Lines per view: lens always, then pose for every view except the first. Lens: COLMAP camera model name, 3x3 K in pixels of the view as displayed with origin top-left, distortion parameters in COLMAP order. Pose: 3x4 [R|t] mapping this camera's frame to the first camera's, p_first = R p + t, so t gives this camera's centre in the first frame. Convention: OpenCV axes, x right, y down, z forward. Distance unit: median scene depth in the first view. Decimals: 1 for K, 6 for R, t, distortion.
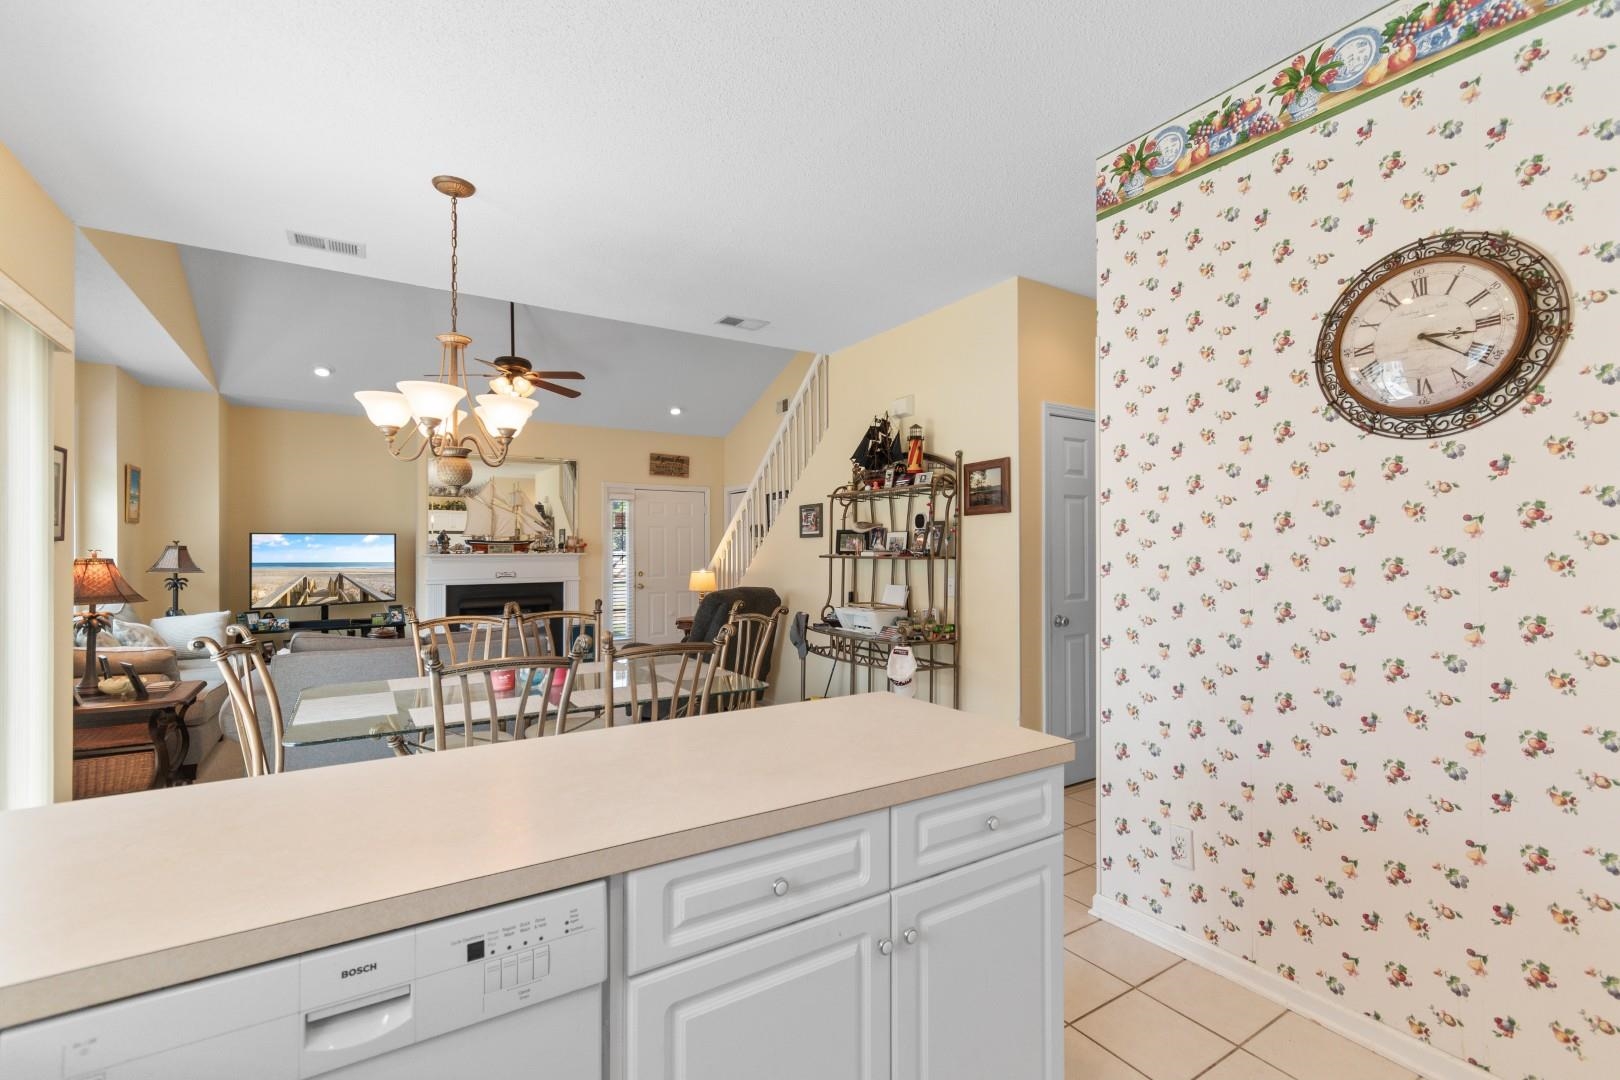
lens RADIAL K [[717.6, 0, 812.8], [0, 717.6, 543.6], [0, 0, 1]] dist [0.004404, -0.000264]
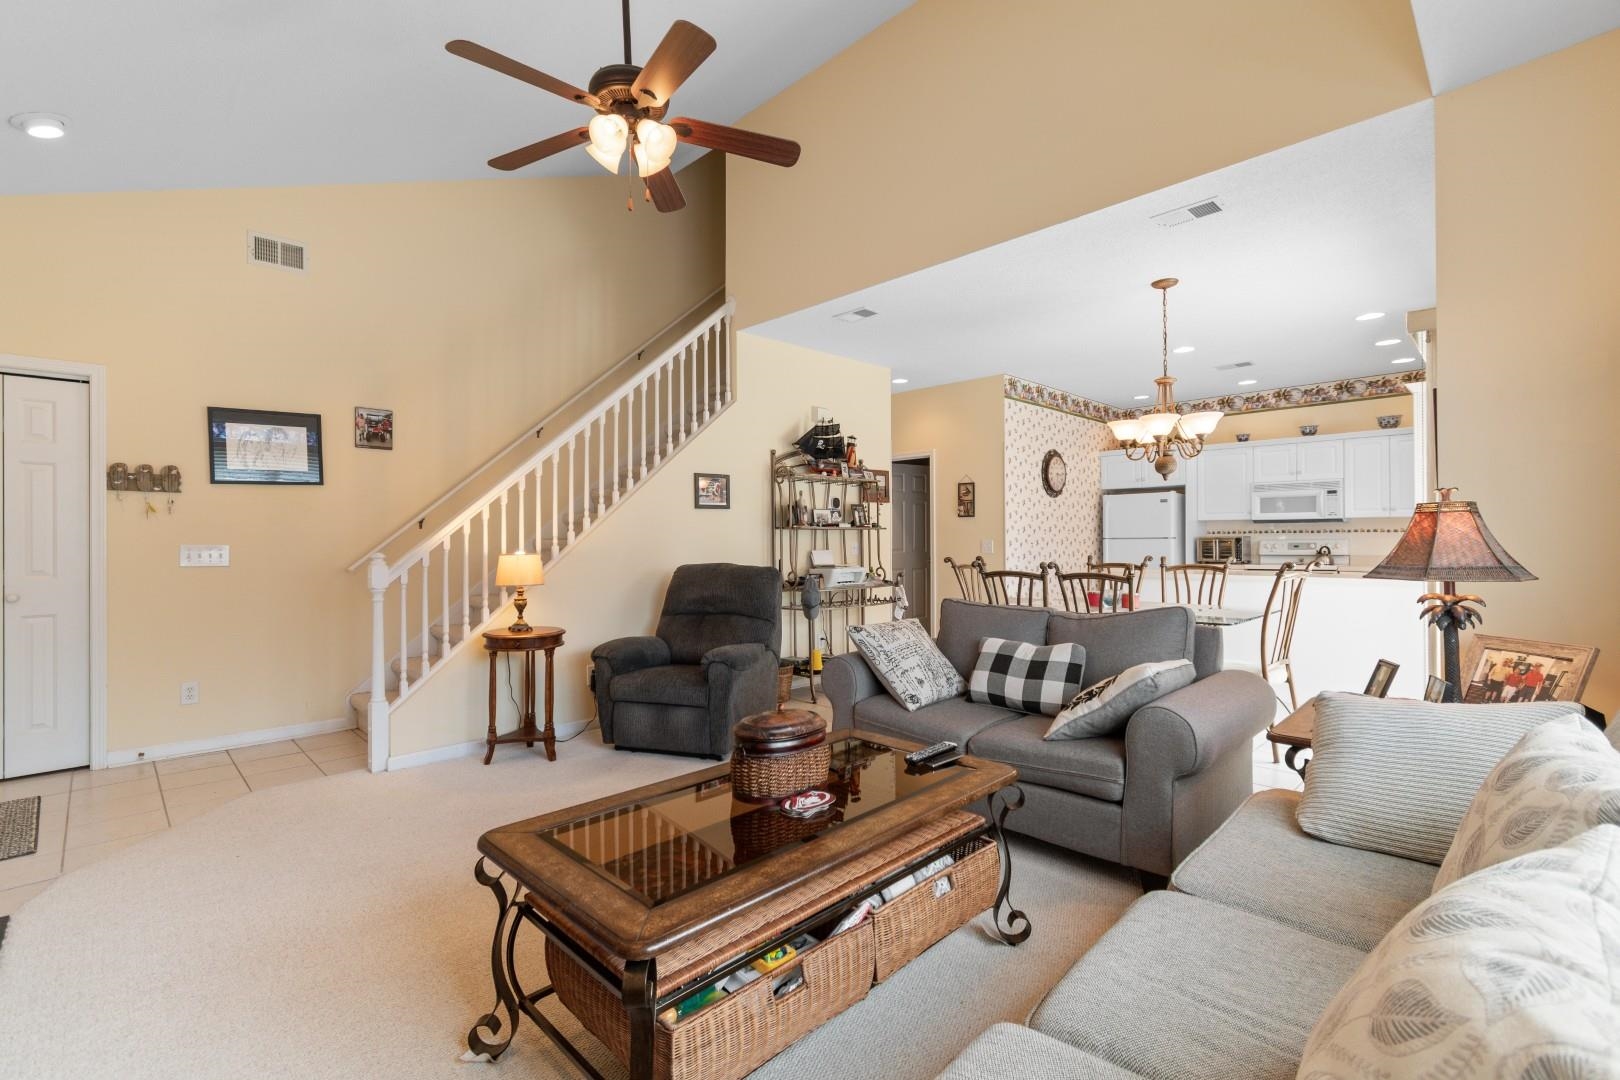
lens RADIAL K [[713.3, 0, 804.7], [0, 713.3, 539.3], [0, 0, 1]] dist [0.000777, -0.000011]
pose [[-0.202639, 0.003226, 0.979248, -0.862445], [-0.000716, 0.999994, -0.003443, 0.032158], [-0.979253, -0.001398, -0.202635, 0.968193]]
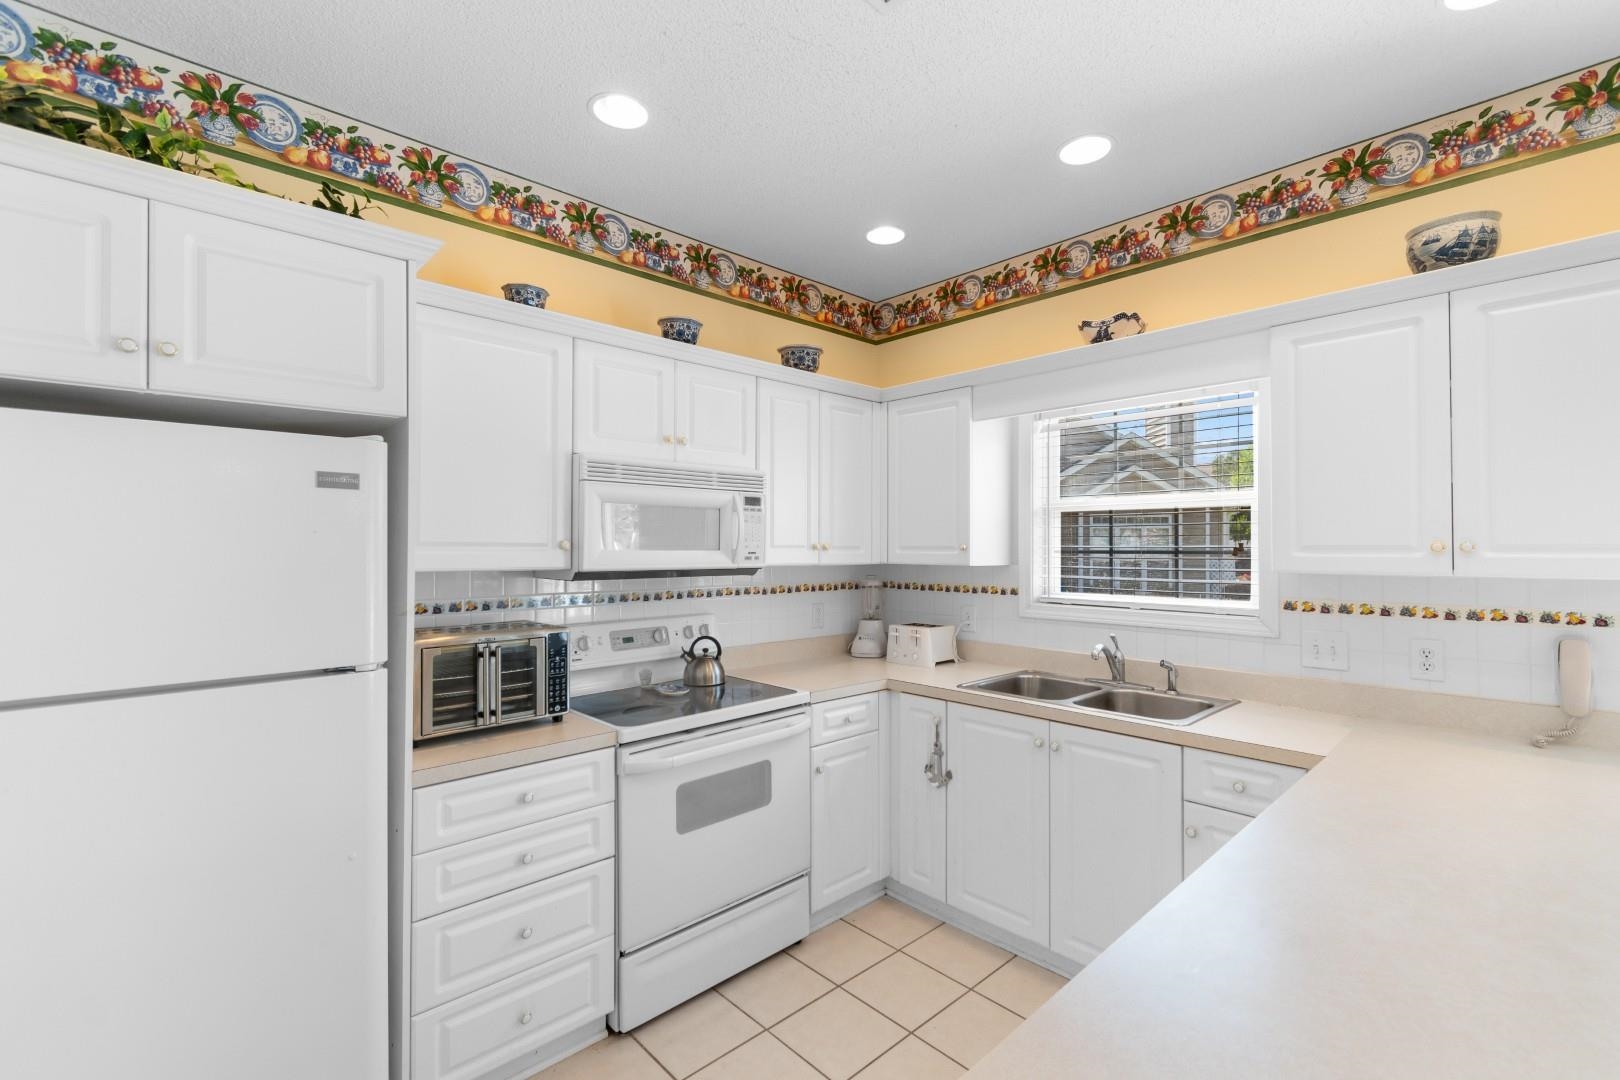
lens RADIAL K [[708.0, 0, 815.7], [0, 708.0, 541.2], [0, 0, 1]] dist [0.001362, 0.000098]
pose [[-0.982165, -0.000129, -0.188021, 0.125241], [0.002967, 0.999865, -0.016186, -0.015173], [0.187997, -0.016455, -0.982032, 0.363582]]
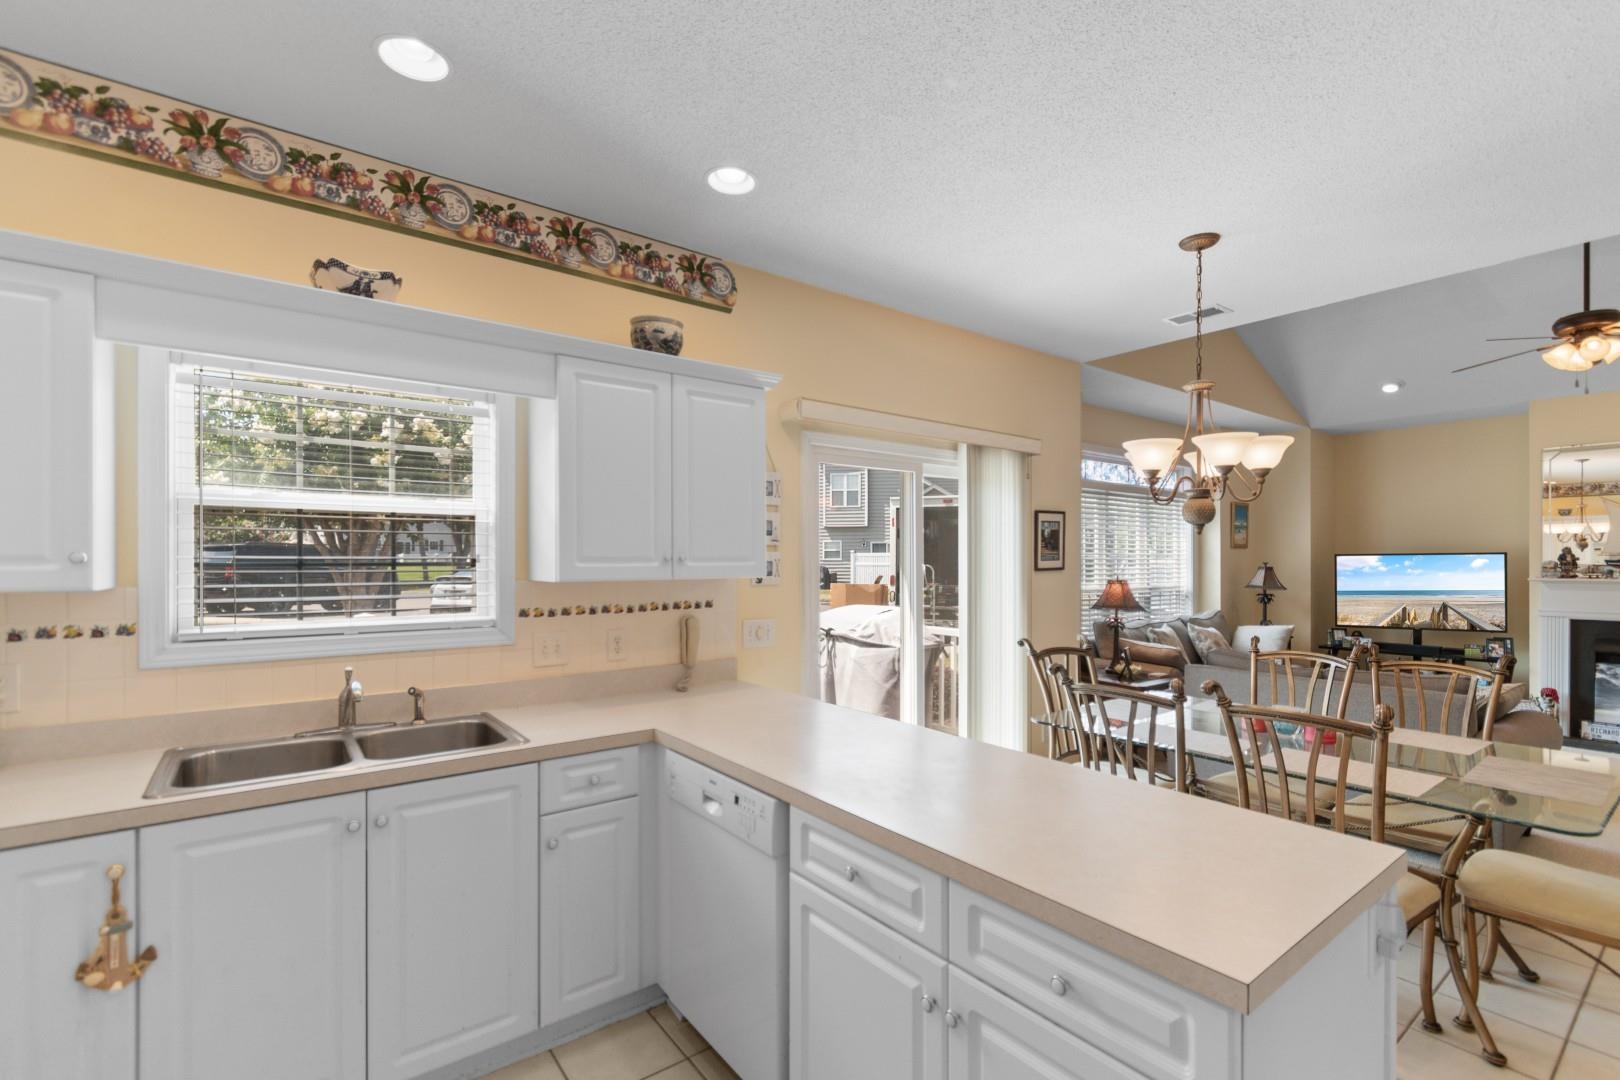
lens RADIAL K [[717.5, 0, 818.7], [0, 717.5, 562.1], [0, 0, 1]] dist [0.001695, -0.000393]
pose [[0.085990, 0.004481, -0.996286, 0.235165], [0.007220, 0.999961, 0.005121, -0.016148], [0.996270, -0.007634, 0.085954, 0.161703]]
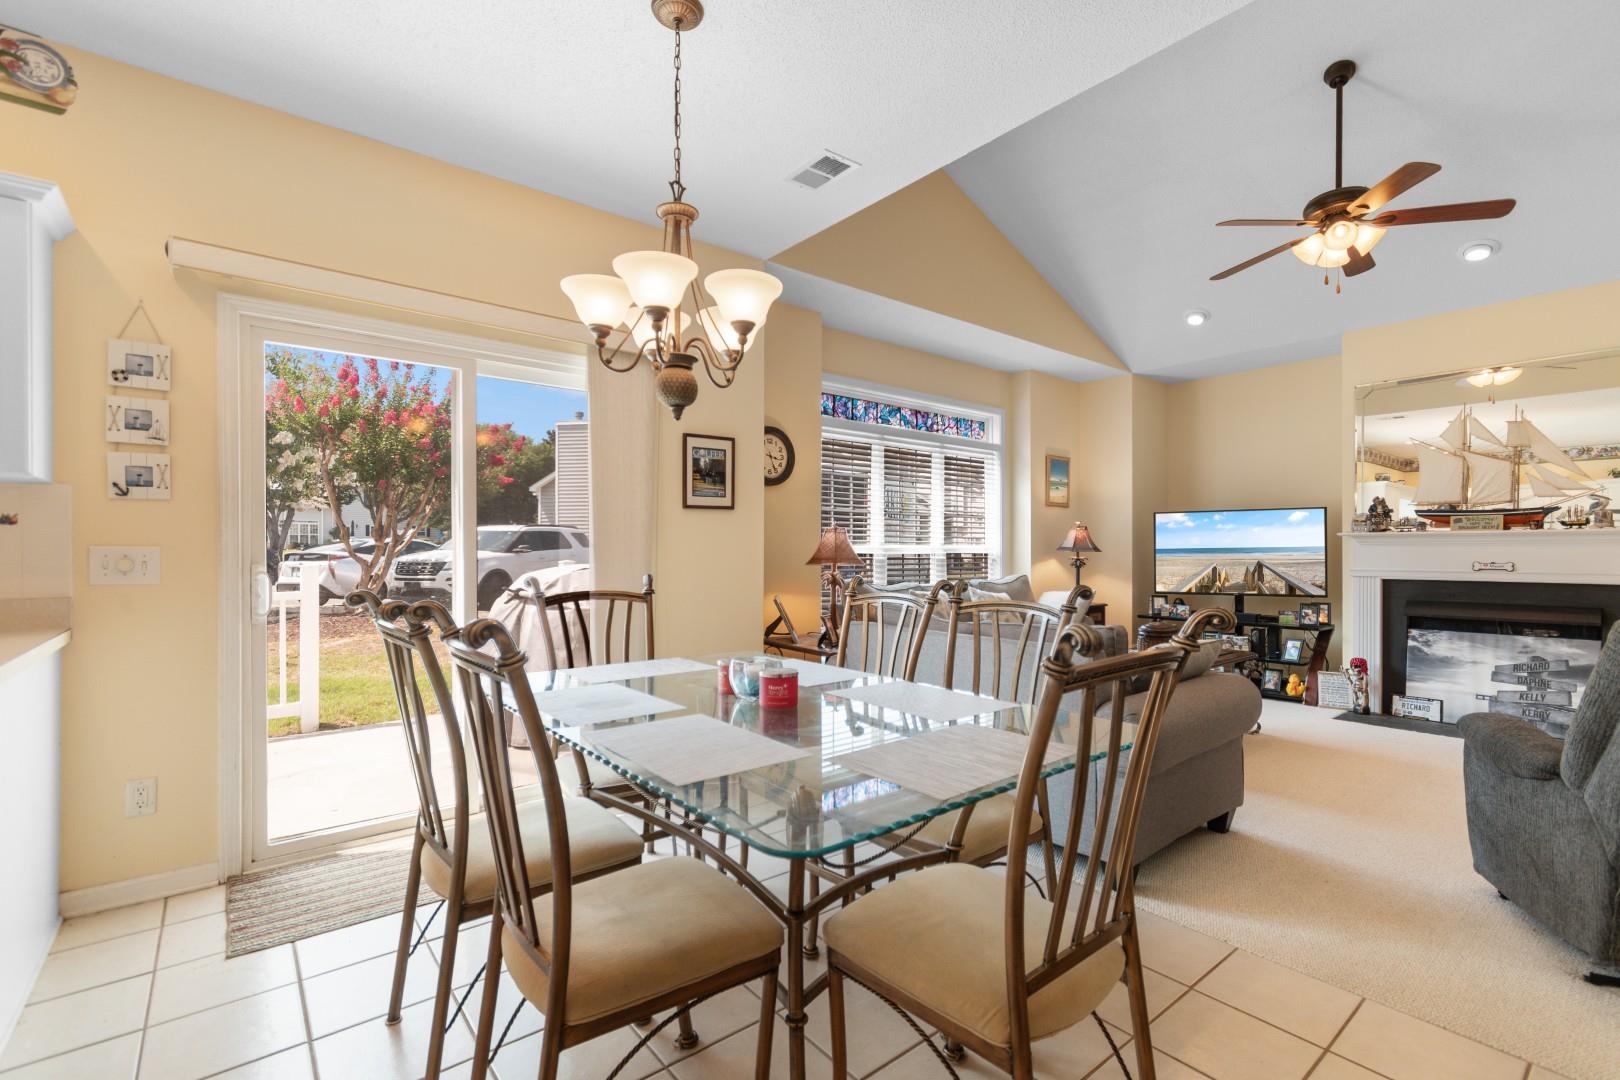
lens RADIAL K [[721.9, 0, 815.2], [0, 721.9, 549.6], [0, 0, 1]] dist [0.001380, -0.000364]
pose [[0.116364, 0.001990, -0.993205, 0.127333], [0.005125, 0.999983, 0.002604, 0.032132], [0.993193, -0.005394, 0.116352, 0.488822]]
